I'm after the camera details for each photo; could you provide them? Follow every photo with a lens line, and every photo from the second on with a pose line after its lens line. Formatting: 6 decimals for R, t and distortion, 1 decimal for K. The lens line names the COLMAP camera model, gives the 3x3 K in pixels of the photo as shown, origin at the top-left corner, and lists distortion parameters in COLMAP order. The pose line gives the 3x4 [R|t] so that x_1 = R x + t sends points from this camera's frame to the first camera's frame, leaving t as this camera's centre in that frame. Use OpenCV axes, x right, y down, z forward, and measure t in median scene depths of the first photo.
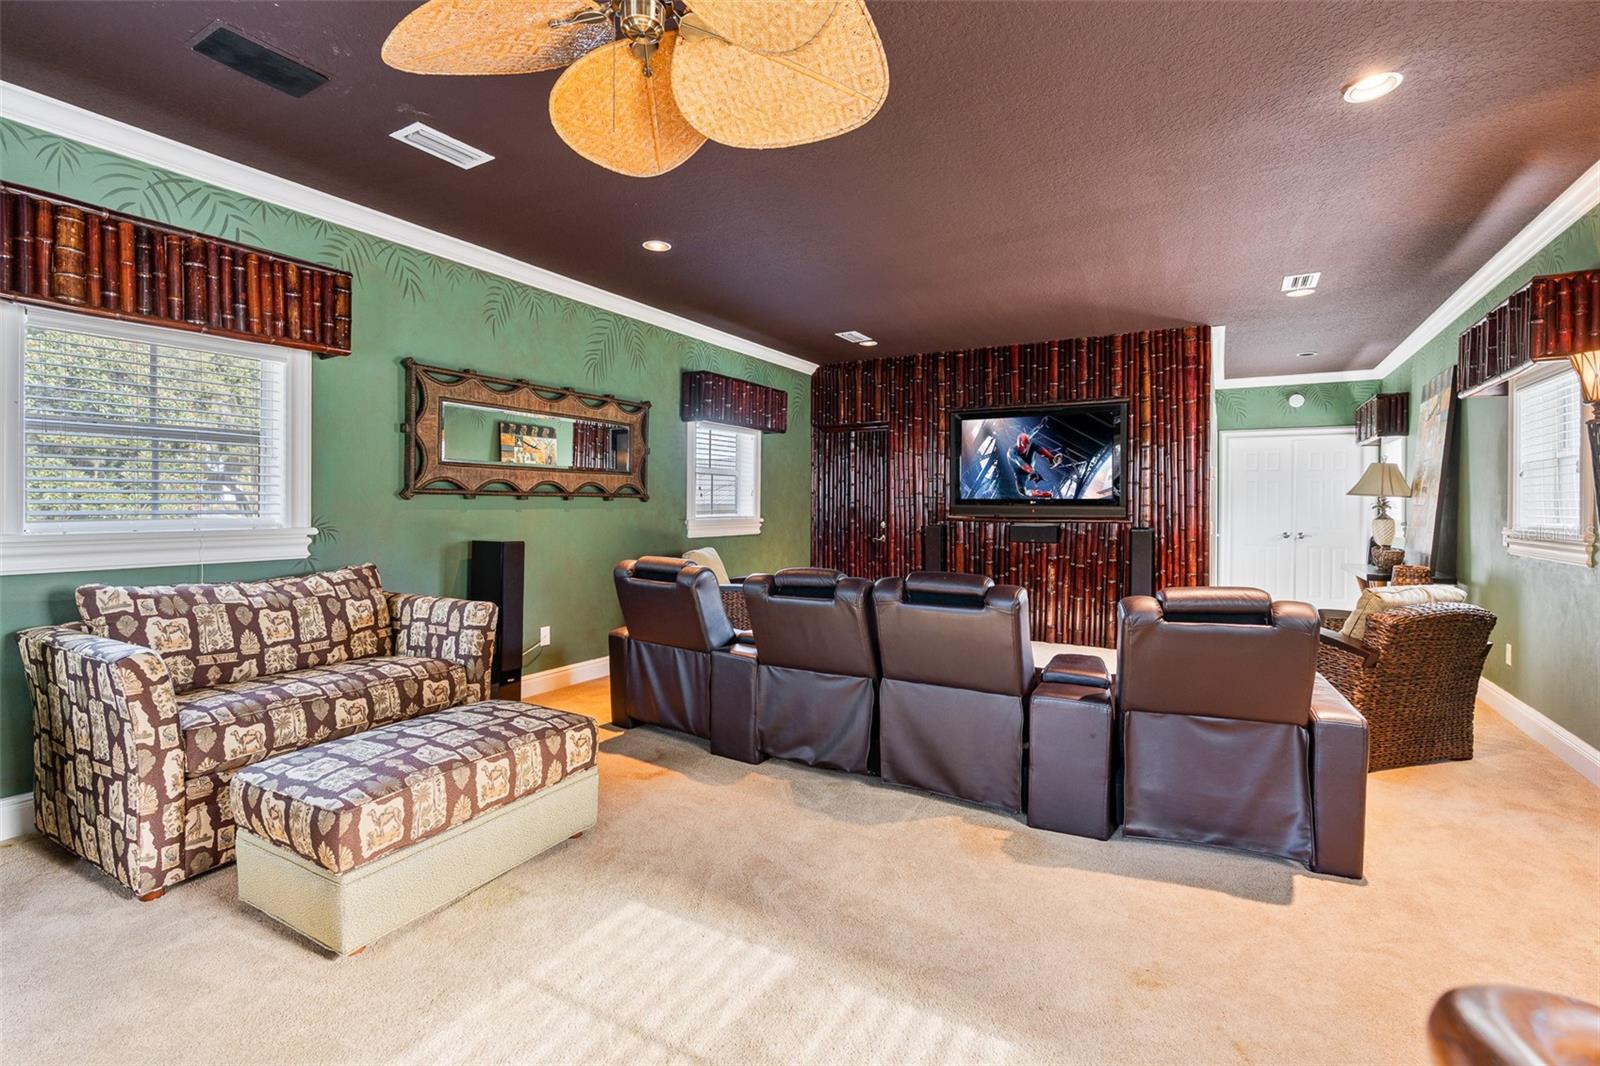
lens RADIAL K [[724.3, 0, 803.7], [0, 724.3, 517.5], [0, 0, 1]] dist [-0.002686, -0.000219]
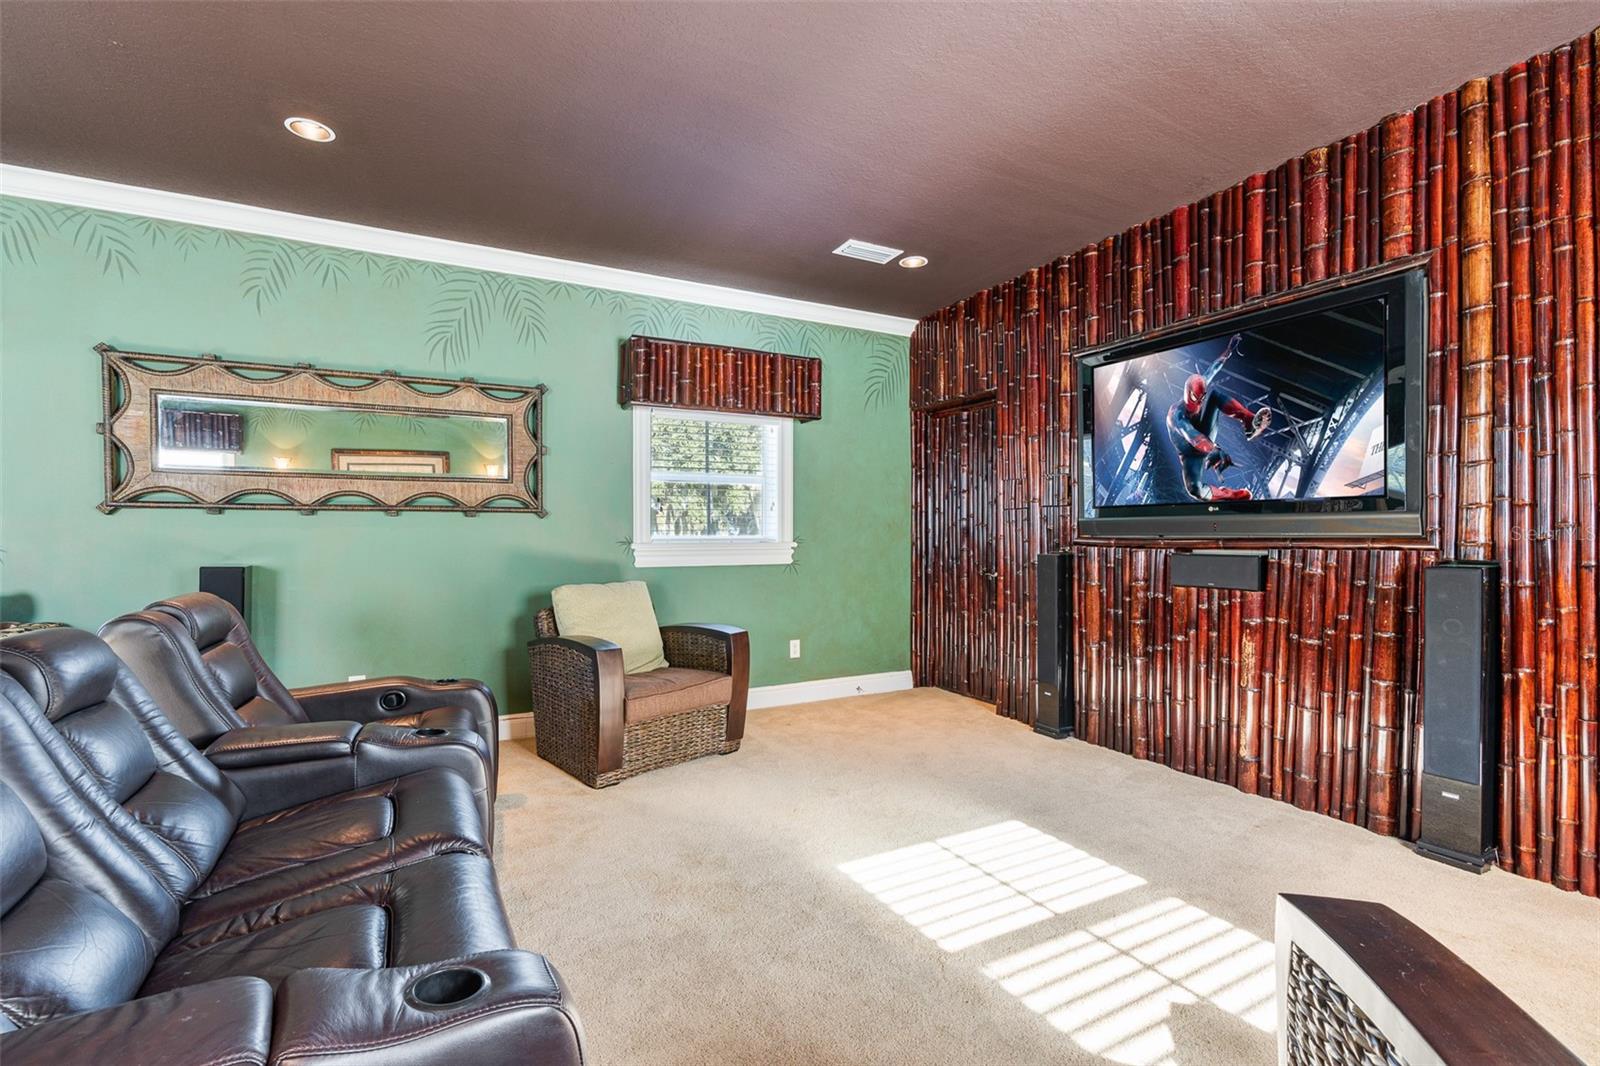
lens RADIAL K [[720.7, 0, 795.4], [0, 720.7, 548.5], [0, 0, 1]] dist [-0.003176, 0.000688]
pose [[0.851549, 0.002517, -0.524270, 0.345729], [-0.002216, 0.999997, 0.001203, 0.007160], [0.524271, 0.000137, 0.851551, 0.436375]]
